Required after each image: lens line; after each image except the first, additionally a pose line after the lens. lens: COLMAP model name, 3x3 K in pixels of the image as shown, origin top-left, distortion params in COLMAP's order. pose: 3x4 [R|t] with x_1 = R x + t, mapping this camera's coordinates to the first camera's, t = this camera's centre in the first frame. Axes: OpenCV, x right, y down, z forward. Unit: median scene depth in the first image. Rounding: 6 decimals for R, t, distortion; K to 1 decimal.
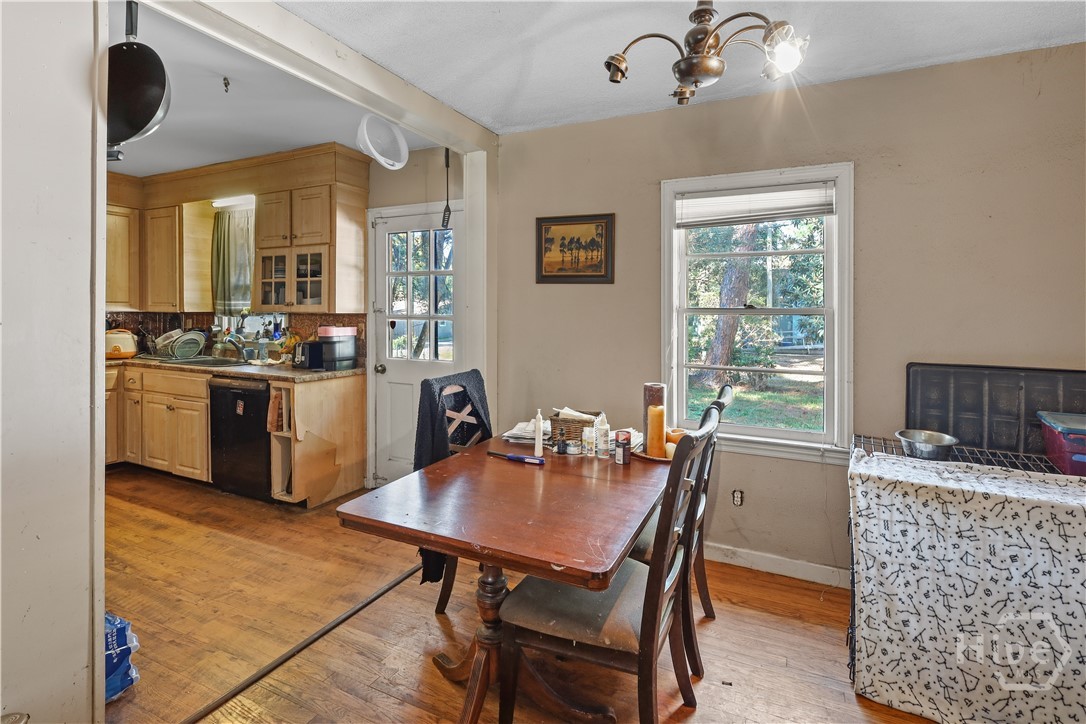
lens RADIAL K [[520.4, 0, 545.1], [0, 520.4, 315.7], [0, 0, 1]] dist [-0.001387, 0.000093]
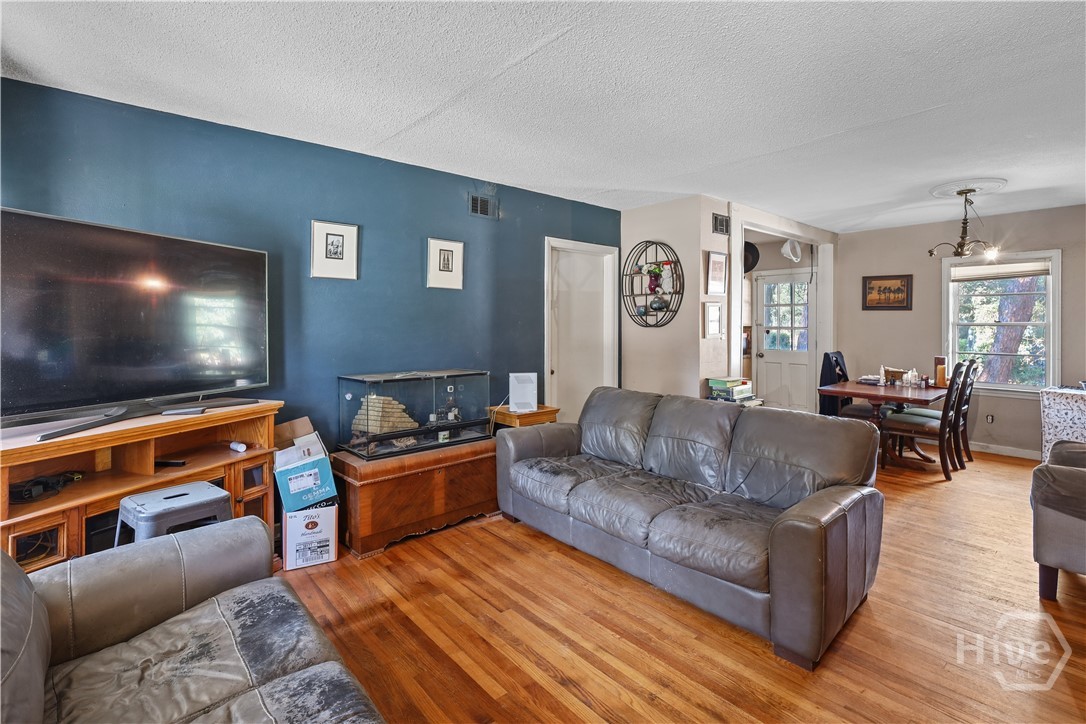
lens RADIAL K [[513.4, 0, 545.3], [0, 513.4, 329.2], [0, 0, 1]] dist [-0.001244, -0.000681]
pose [[0.915596, 0.001357, -0.402097, -0.272686], [-0.002234, 0.999996, -0.001712, 0.011846], [0.402093, 0.002466, 0.915595, -1.014366]]
